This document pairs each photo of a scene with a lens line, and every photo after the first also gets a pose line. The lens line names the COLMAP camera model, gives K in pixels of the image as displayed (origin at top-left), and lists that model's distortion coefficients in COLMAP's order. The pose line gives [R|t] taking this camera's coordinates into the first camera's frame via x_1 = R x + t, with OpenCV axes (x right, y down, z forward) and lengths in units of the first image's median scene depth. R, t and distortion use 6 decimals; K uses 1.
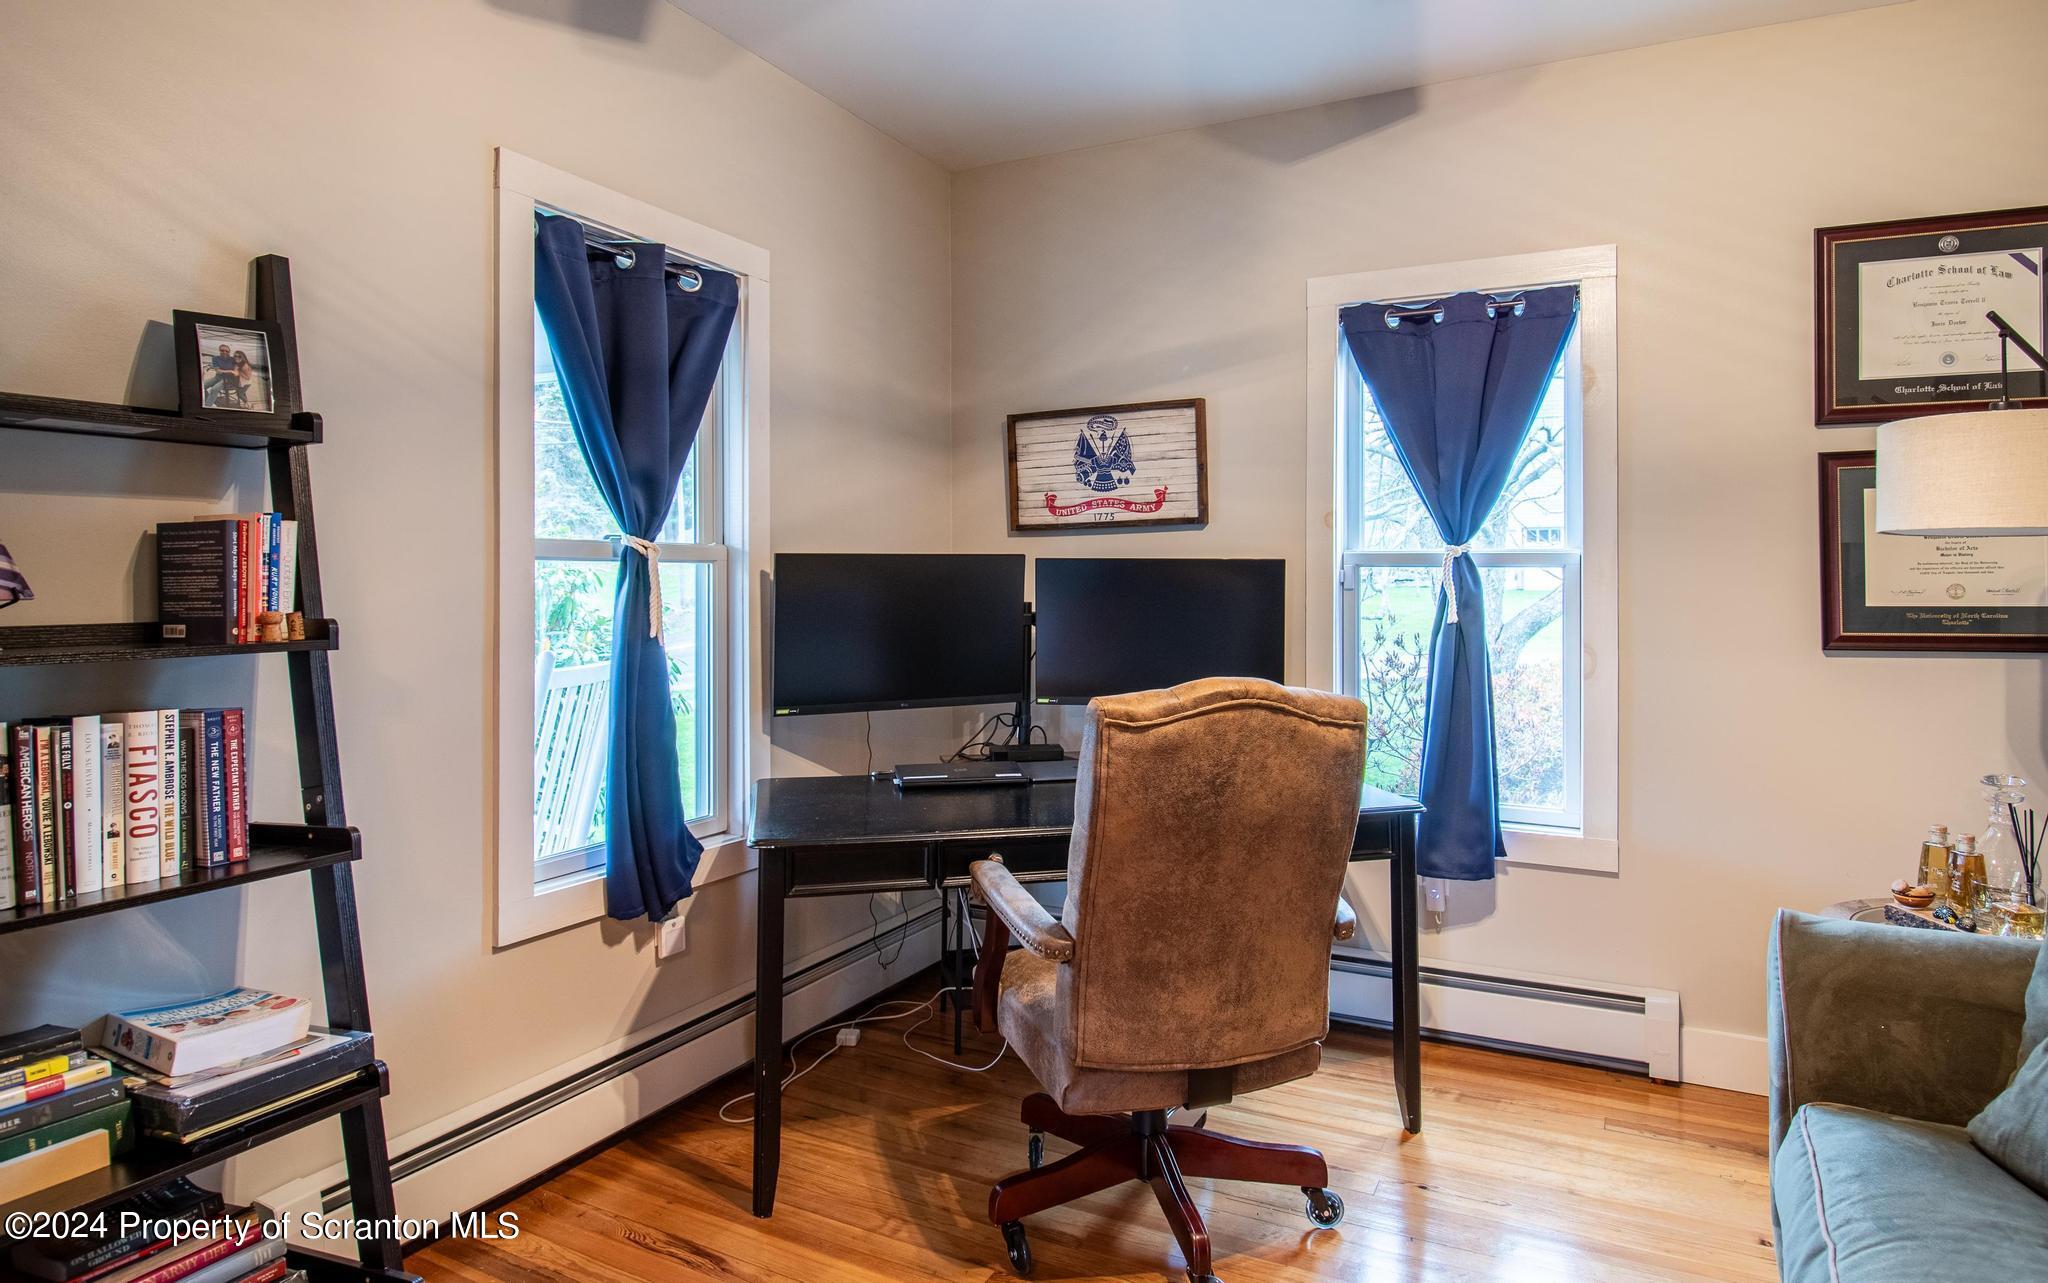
lens RADIAL K [[1147.9, 0, 1062.9], [0, 1147.9, 566.4], [0, 0, 1]] dist [0.002291, -0.025279]
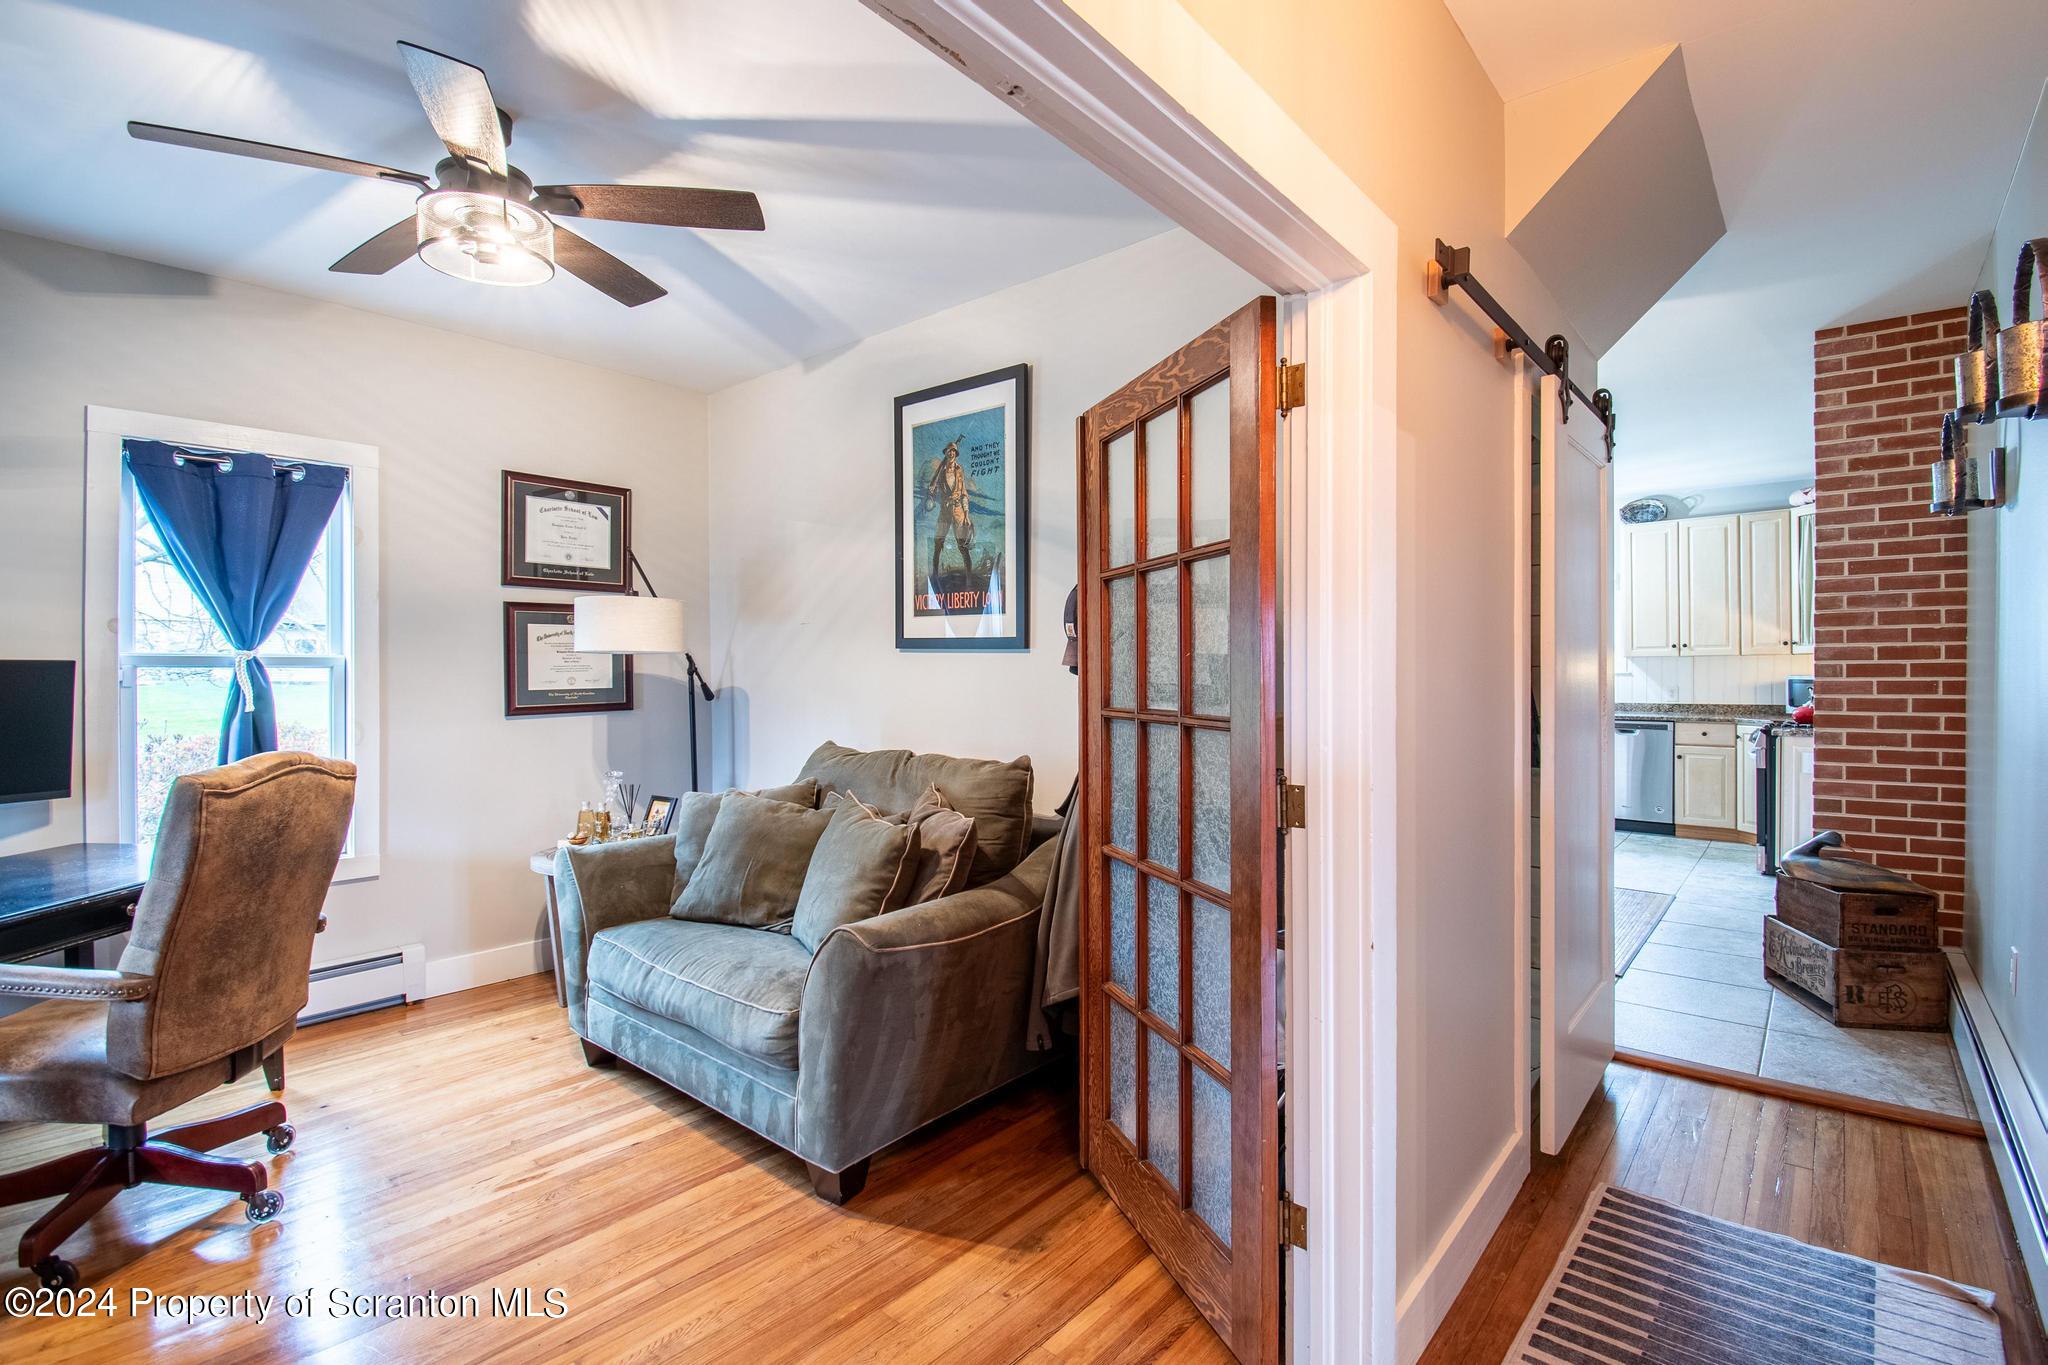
lens RADIAL K [[904.6, 0, 1024.0], [0, 904.6, 682.5], [0, 0, 1]] dist [0.002585, -0.020104]
pose [[0.247645, -0.016804, 0.968705, -0.453423], [-0.006730, 0.999796, 0.019064, -0.008869], [-0.968827, -0.011241, 0.247482, -0.090140]]
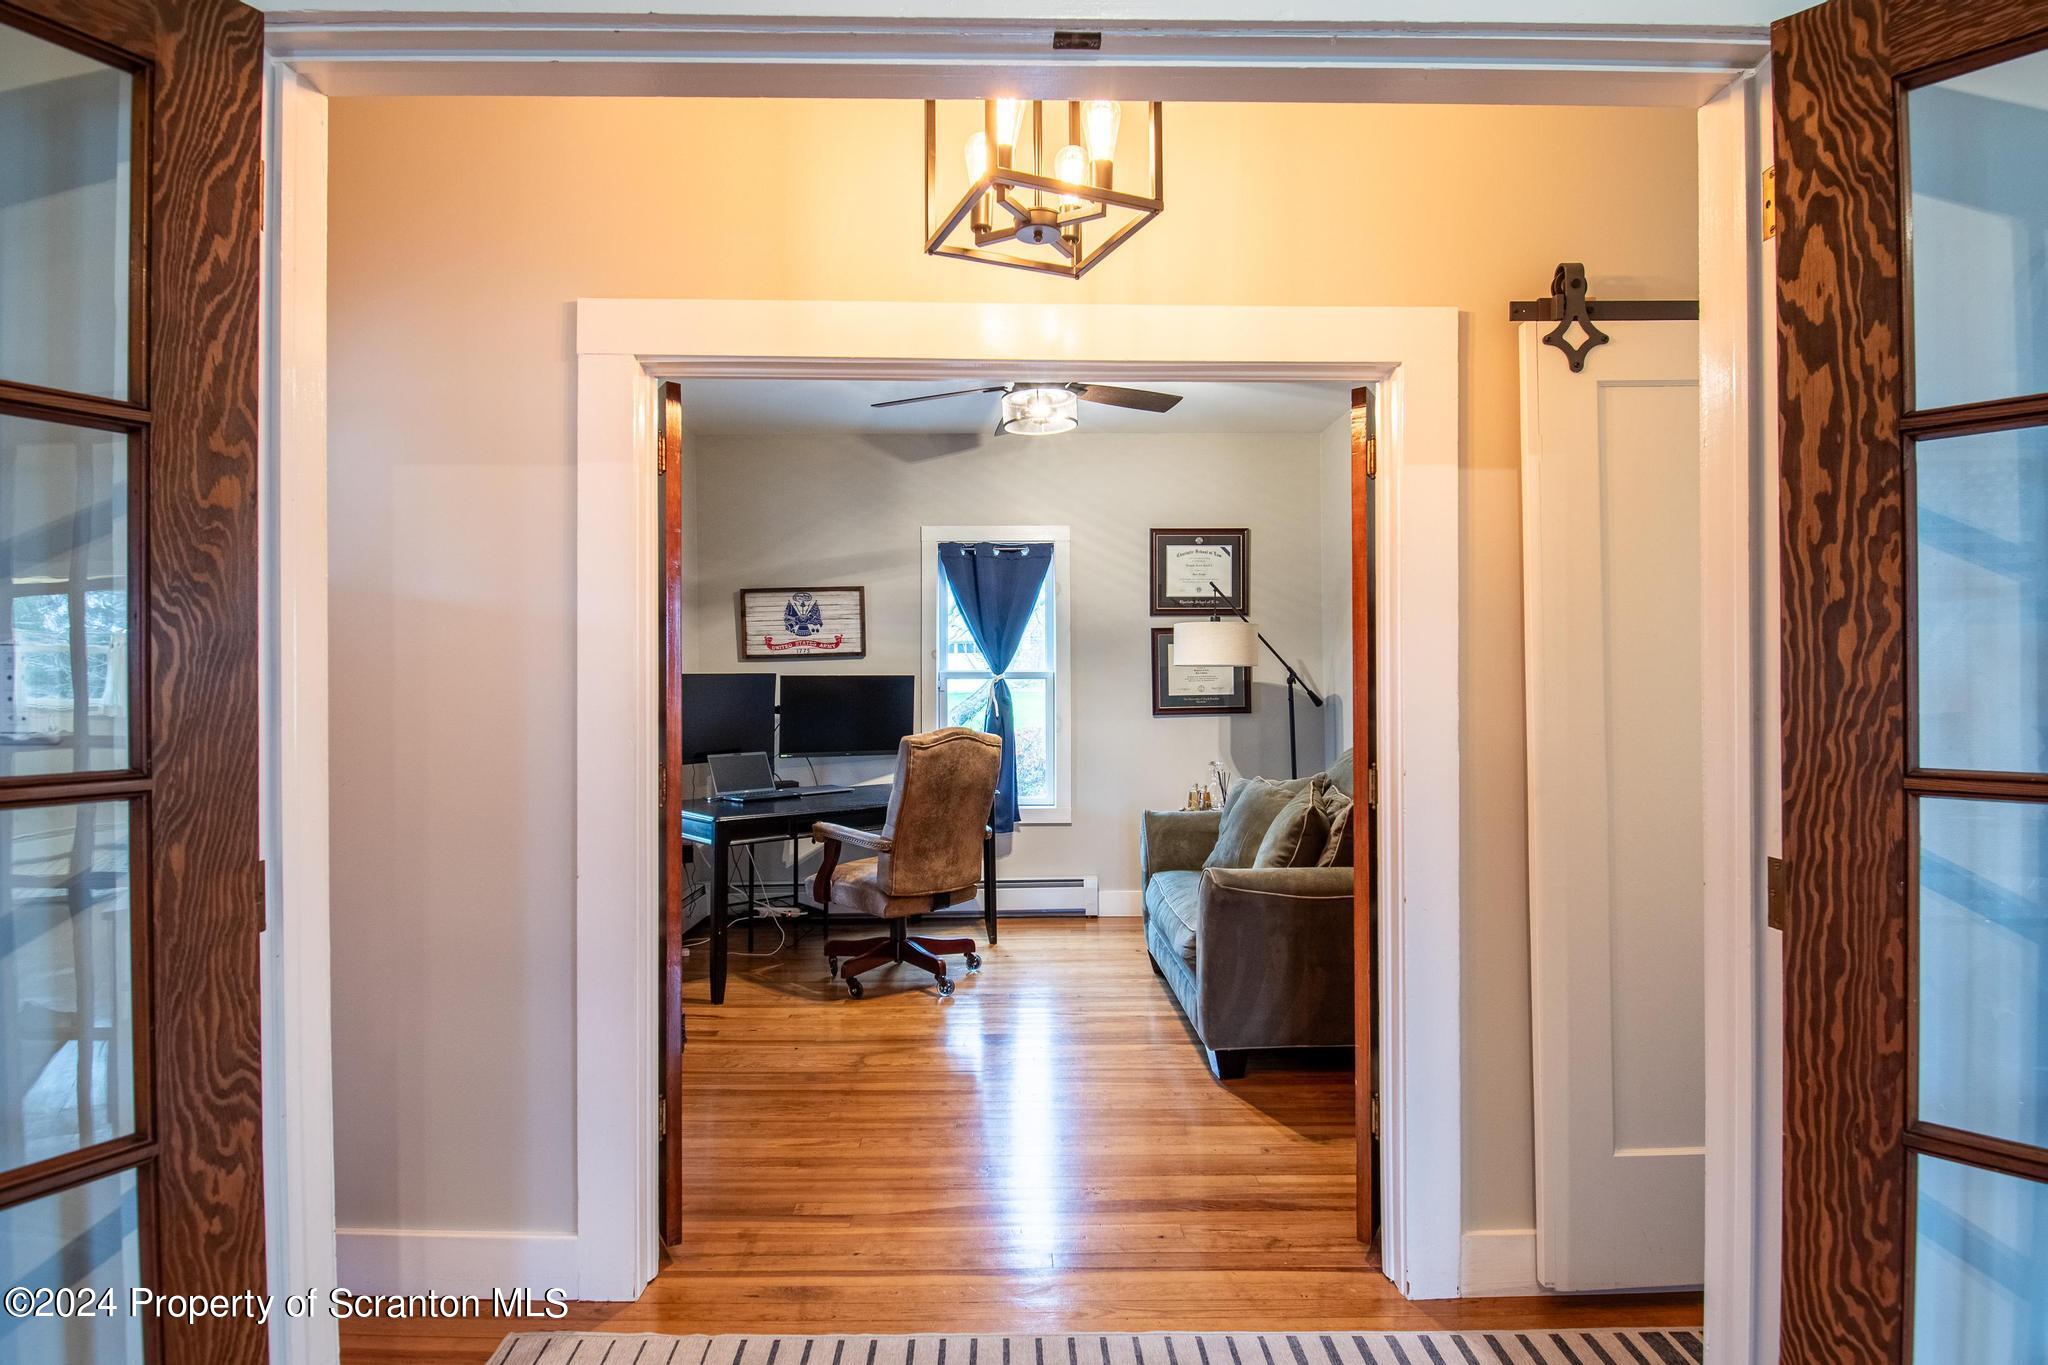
lens RADIAL K [[1009.3, 0, 1024.0], [0, 1009.3, 682.5], [0, 0, 1]] dist [-0.075387, -0.000010]
pose [[0.888421, -0.008051, 0.458959, -0.469389], [0.003953, 0.999943, 0.009889, -0.011967], [-0.459012, -0.006971, 0.888403, -0.643094]]
